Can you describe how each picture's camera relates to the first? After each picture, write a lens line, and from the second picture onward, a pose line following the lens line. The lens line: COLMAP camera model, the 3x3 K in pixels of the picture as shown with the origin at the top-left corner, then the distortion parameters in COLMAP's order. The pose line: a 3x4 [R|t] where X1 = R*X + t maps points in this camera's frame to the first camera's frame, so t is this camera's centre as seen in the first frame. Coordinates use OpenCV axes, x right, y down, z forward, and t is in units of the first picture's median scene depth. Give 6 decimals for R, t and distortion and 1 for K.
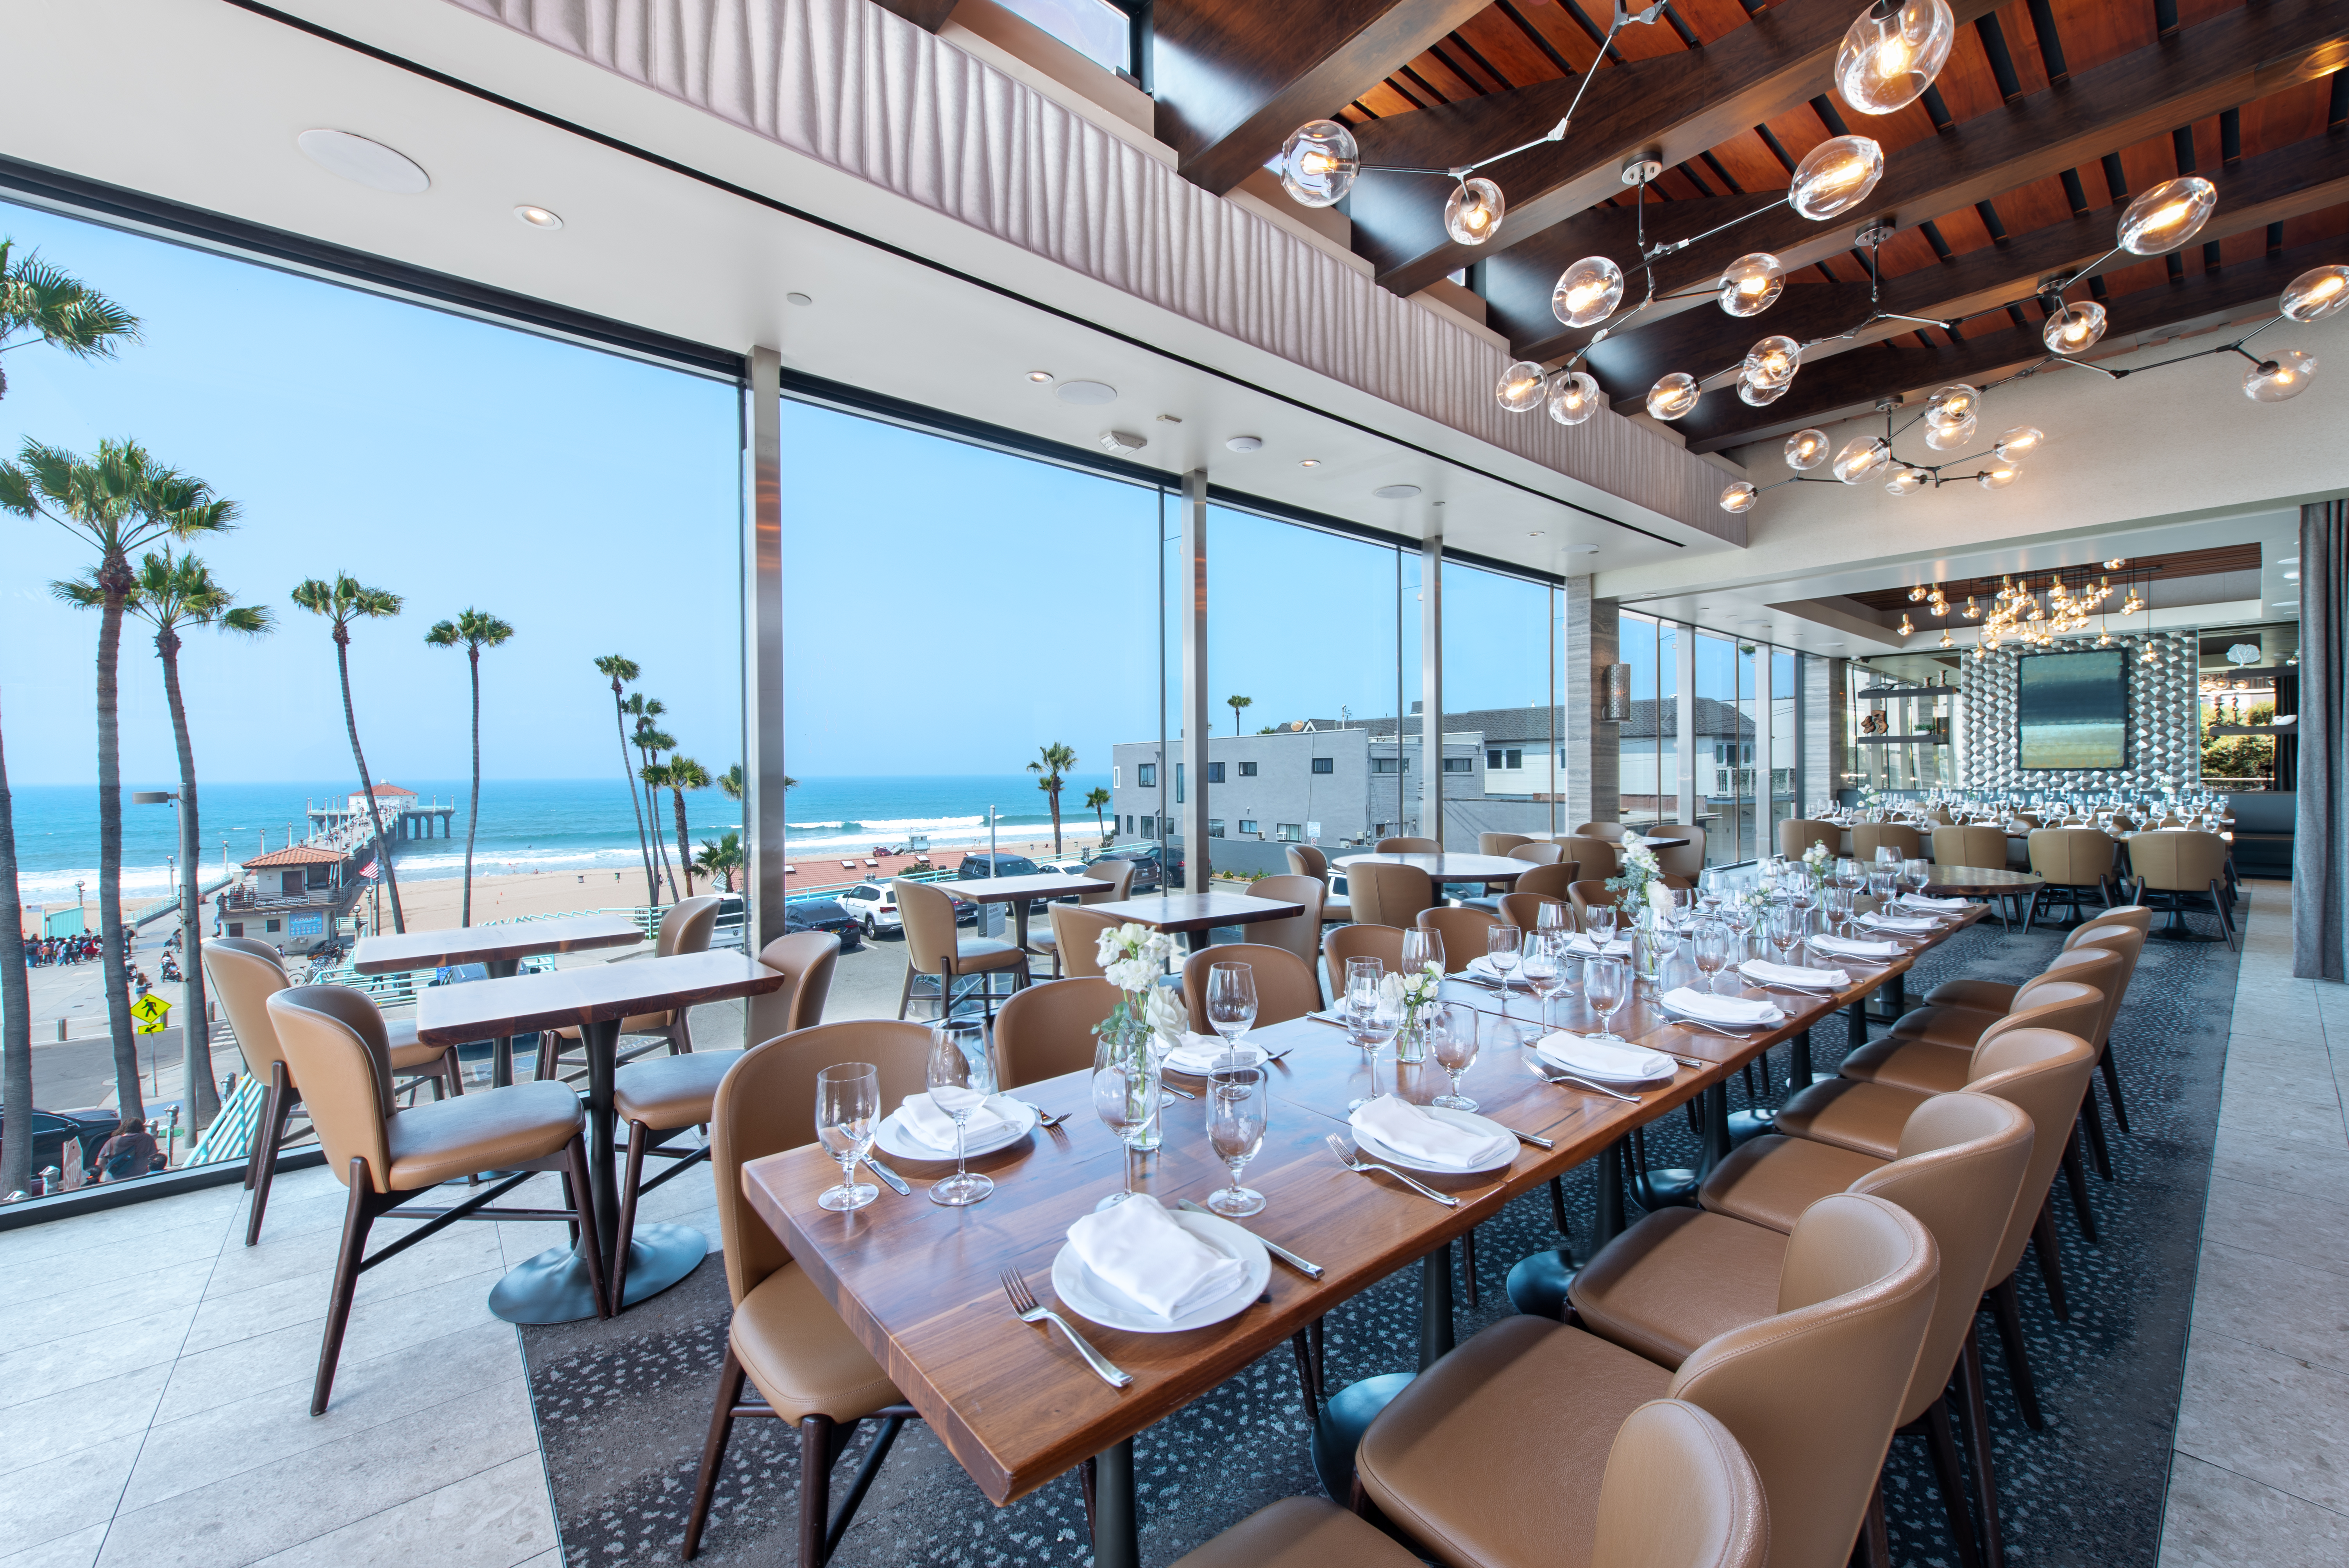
lens RADIAL K [[911.0, 0, 1192.4], [0, 911.0, 779.3], [0, 0, 1]] dist [0.005057, -0.000332]
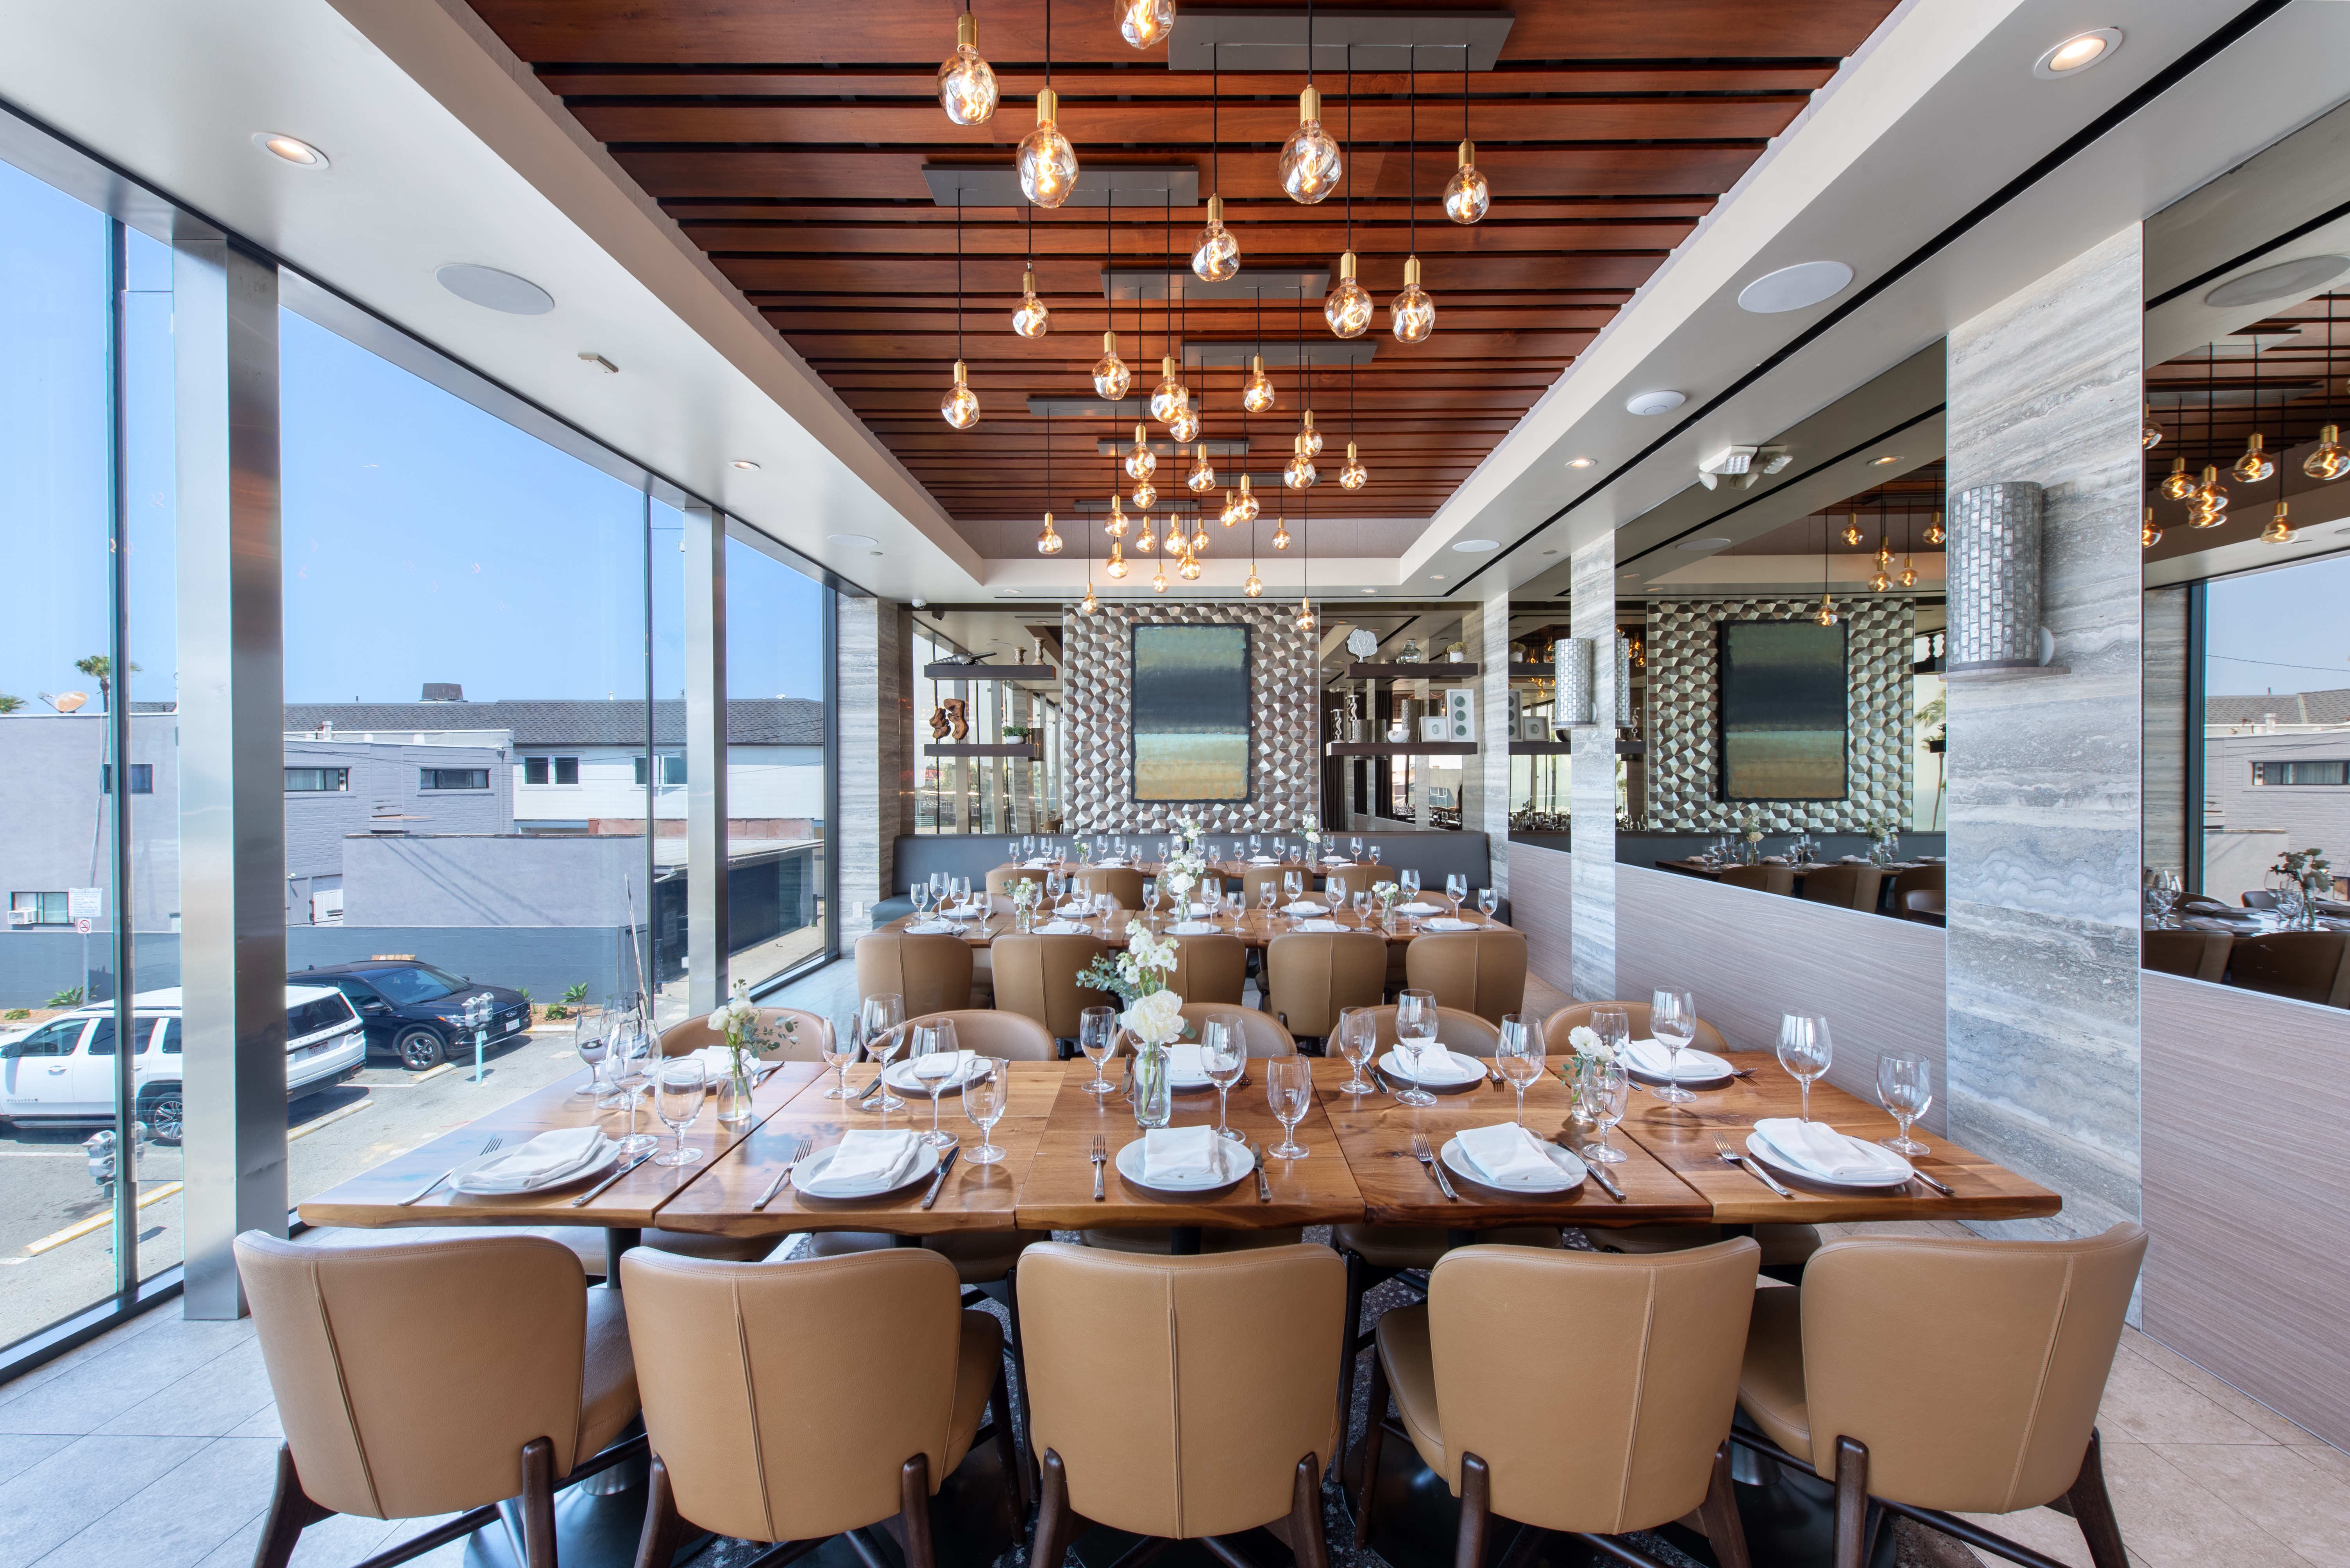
lens RADIAL K [[911.3, 0, 1181.3], [0, 911.3, 784.7], [0, 0, 1]] dist [0.005057, -0.000332]
pose [[0.663005, 0.000573, 0.748615, 0.440579], [0.003918, 0.999983, -0.004235, -0.019340], [-0.748605, 0.005741, 0.662992, 0.542106]]
